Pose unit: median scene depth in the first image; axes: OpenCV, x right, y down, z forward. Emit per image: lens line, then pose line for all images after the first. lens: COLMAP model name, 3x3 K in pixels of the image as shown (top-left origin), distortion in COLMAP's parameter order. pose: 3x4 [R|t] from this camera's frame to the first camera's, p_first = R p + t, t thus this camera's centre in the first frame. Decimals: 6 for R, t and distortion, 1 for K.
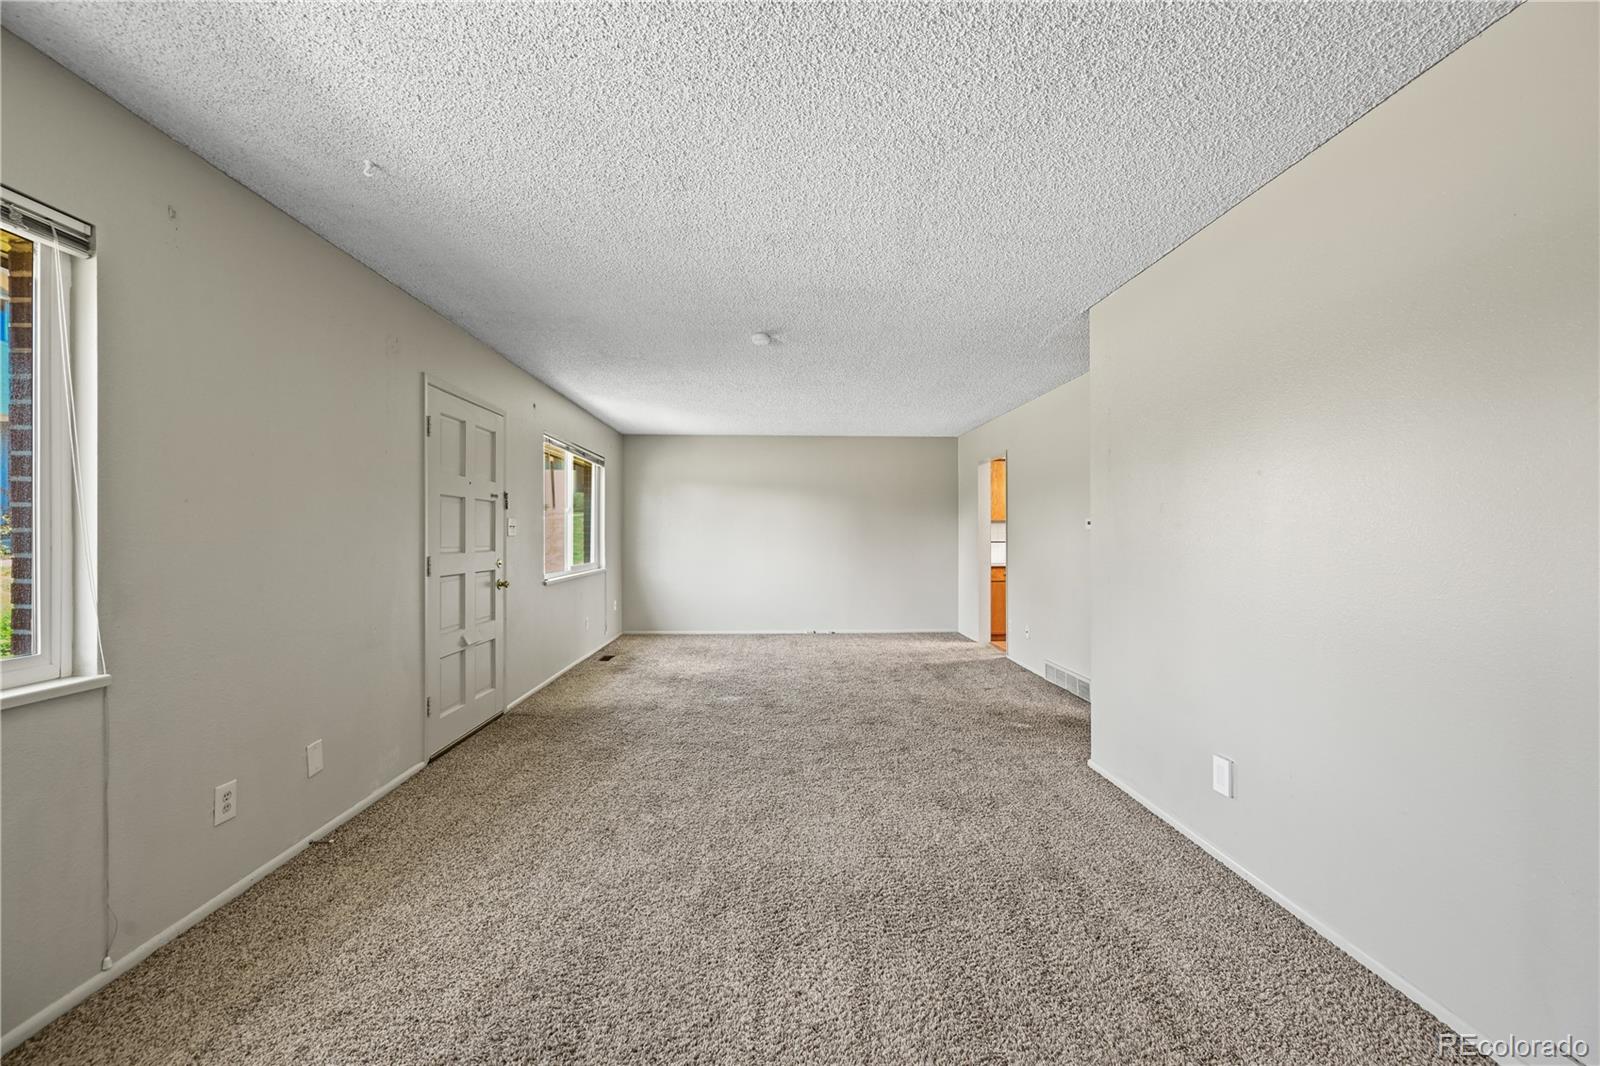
lens RADIAL K [[633.7, 0, 797.0], [0, 633.7, 539.9], [0, 0, 1]] dist [0.000012, 0.000312]
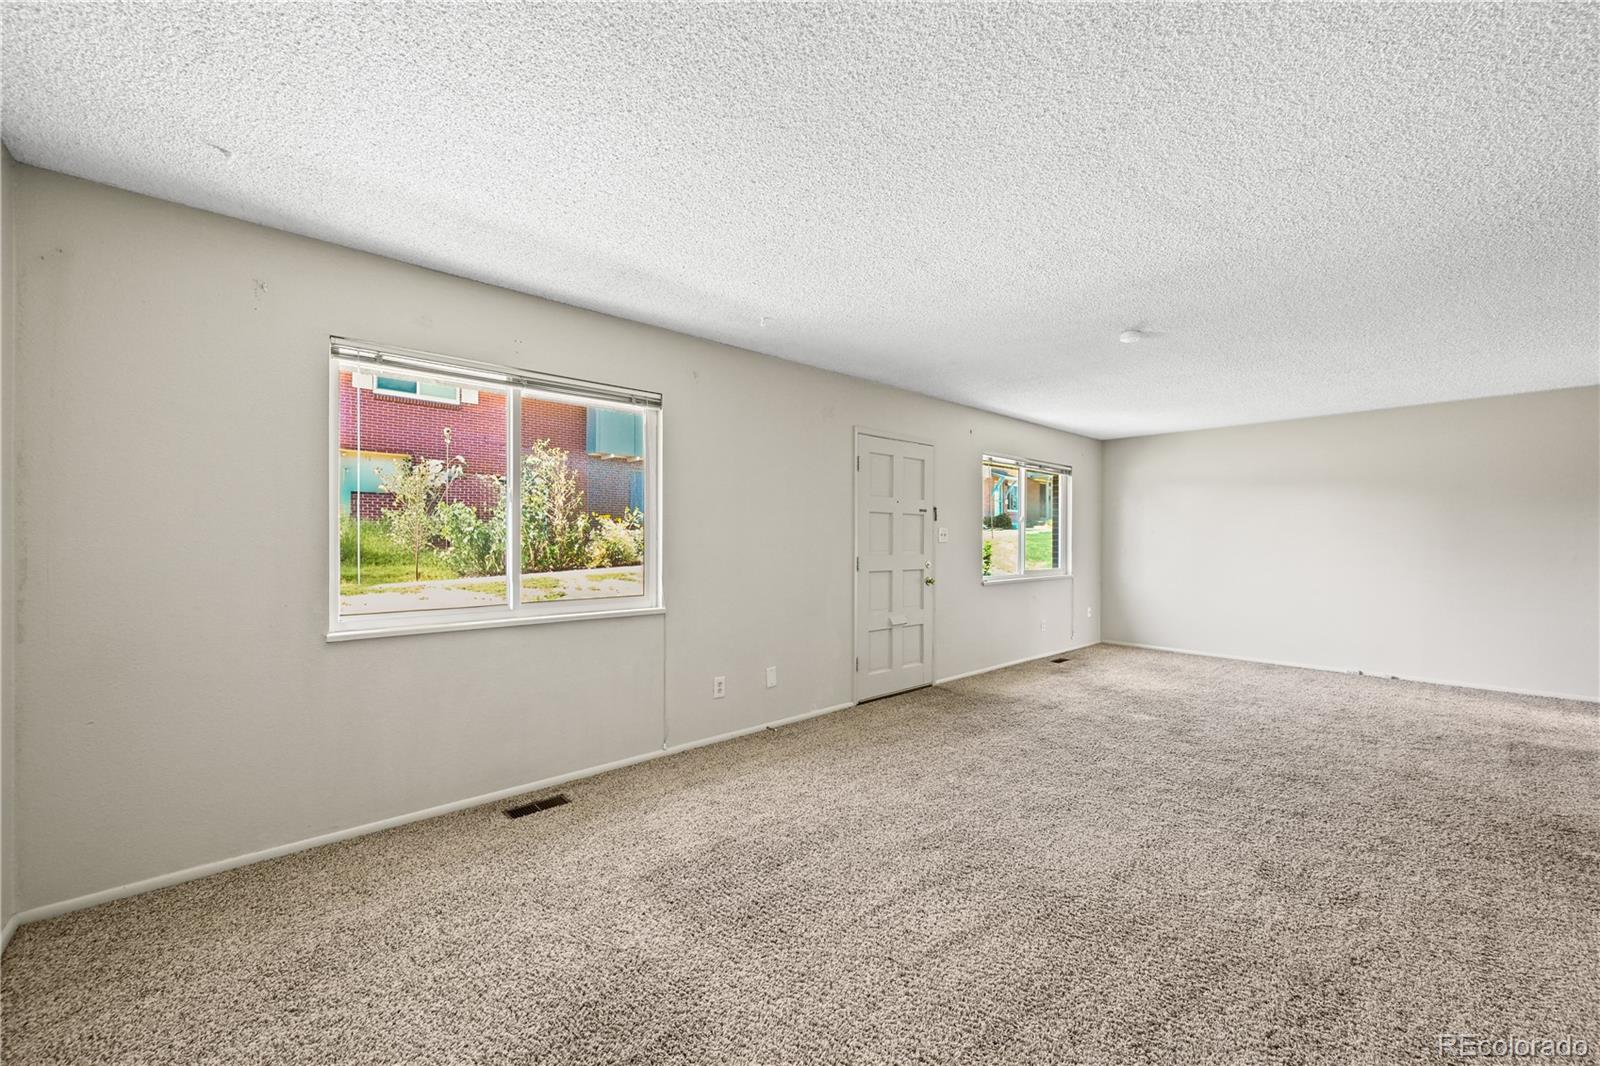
lens RADIAL K [[639.4, 0, 798.5], [0, 639.4, 546.2], [0, 0, 1]] dist [0.007770, -0.000101]
pose [[0.627448, 0.007883, -0.778619, 0.405589], [-0.009278, 0.999953, 0.002648, 0.000114], [0.778603, 0.005563, 0.627492, 0.010264]]
